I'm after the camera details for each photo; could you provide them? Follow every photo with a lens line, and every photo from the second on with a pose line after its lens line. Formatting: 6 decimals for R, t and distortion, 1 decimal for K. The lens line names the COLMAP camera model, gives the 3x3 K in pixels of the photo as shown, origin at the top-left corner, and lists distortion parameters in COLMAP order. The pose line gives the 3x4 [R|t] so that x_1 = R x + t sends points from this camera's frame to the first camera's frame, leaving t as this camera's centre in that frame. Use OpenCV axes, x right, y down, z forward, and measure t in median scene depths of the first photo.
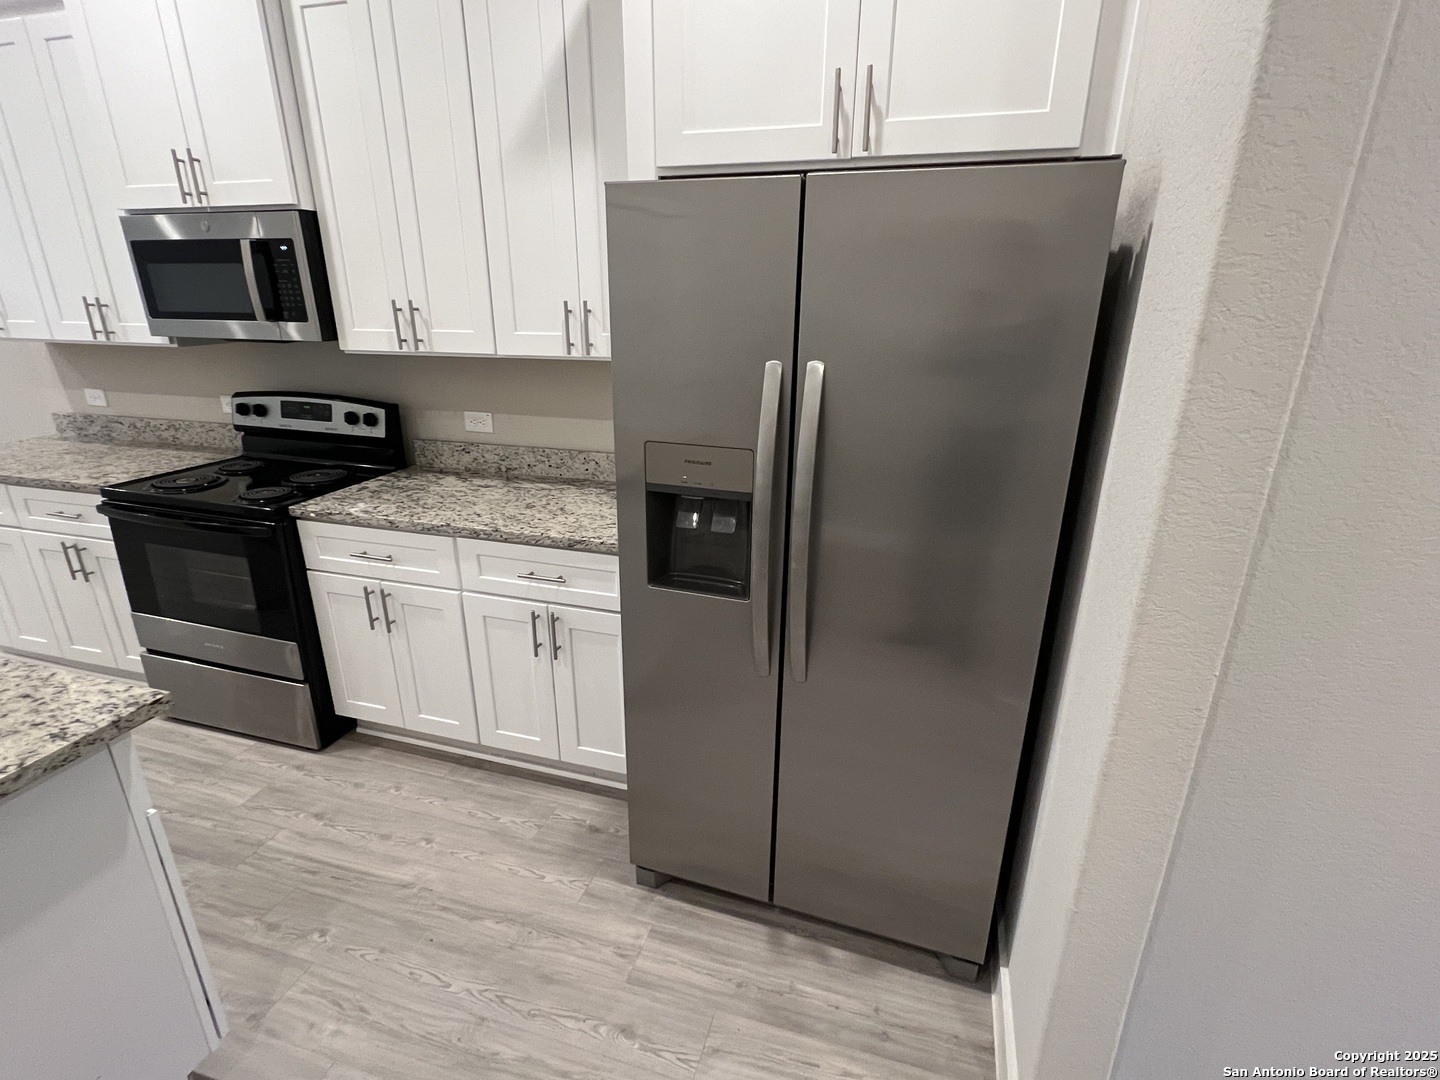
lens RADIAL K [[736.7, 0, 721.9], [0, 736.7, 574.7], [0, 0, 1]] dist [0.001765, -0.025104]
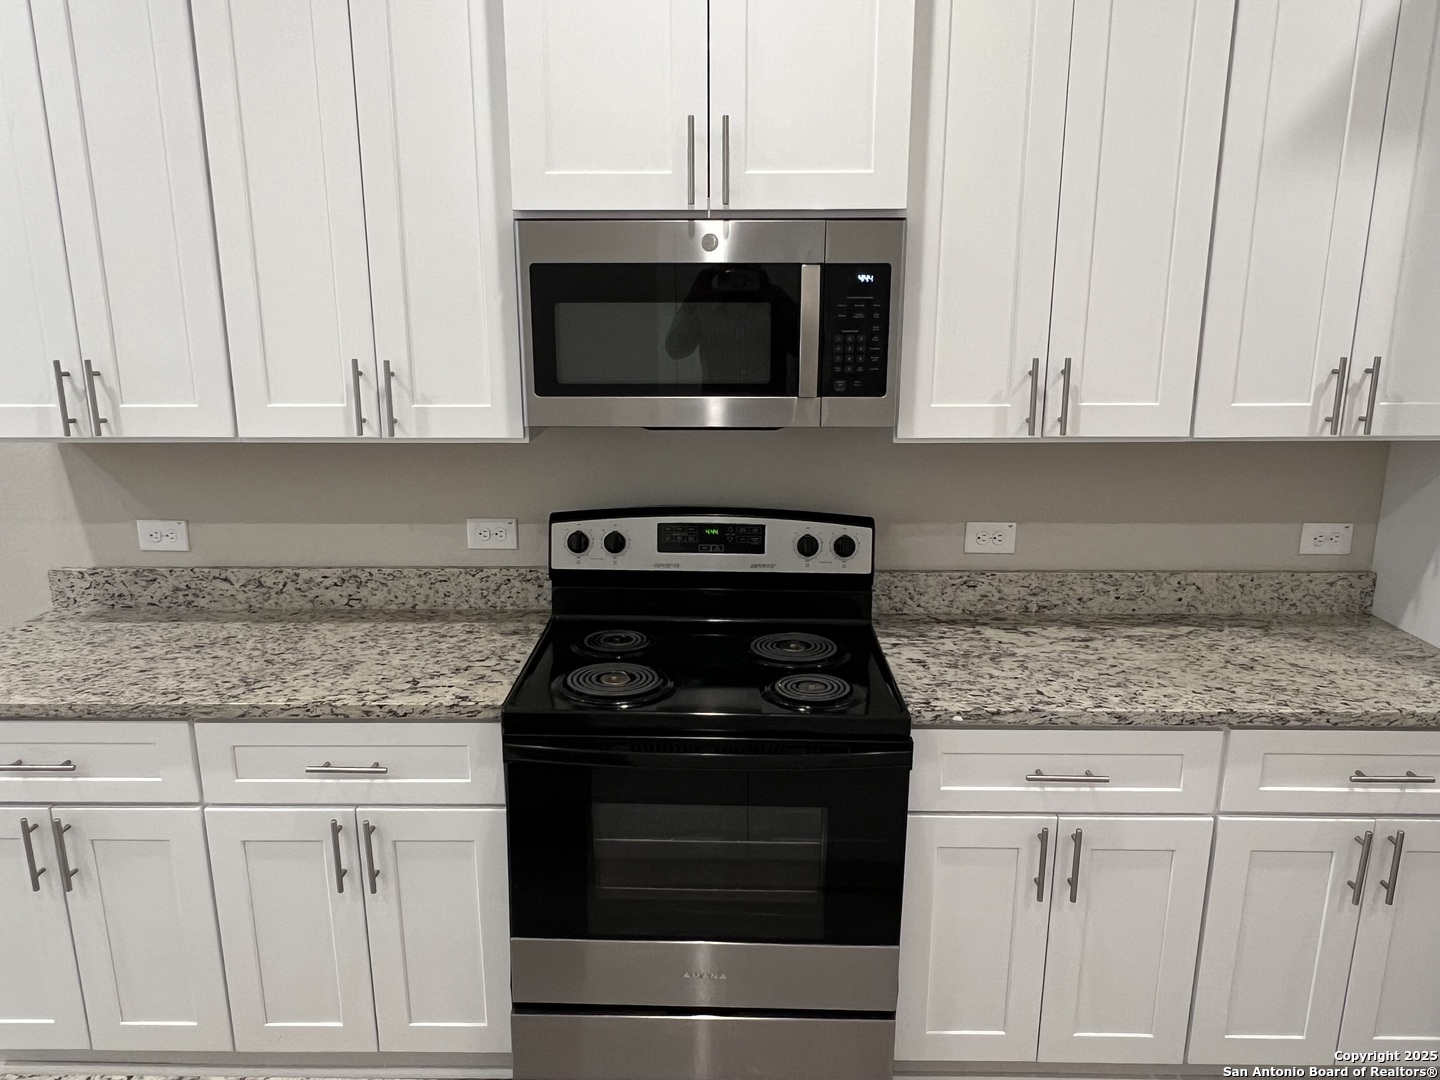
lens RADIAL K [[993.4, 0, 720.0], [0, 993.4, 540.0], [0, 0, 1]] dist [0.143178, -0.170476]
pose [[0.968610, -0.065017, 0.239932, -0.755332], [0.105279, 0.981648, -0.159006, -0.090435], [-0.225191, 0.179275, 0.957679, 0.213566]]
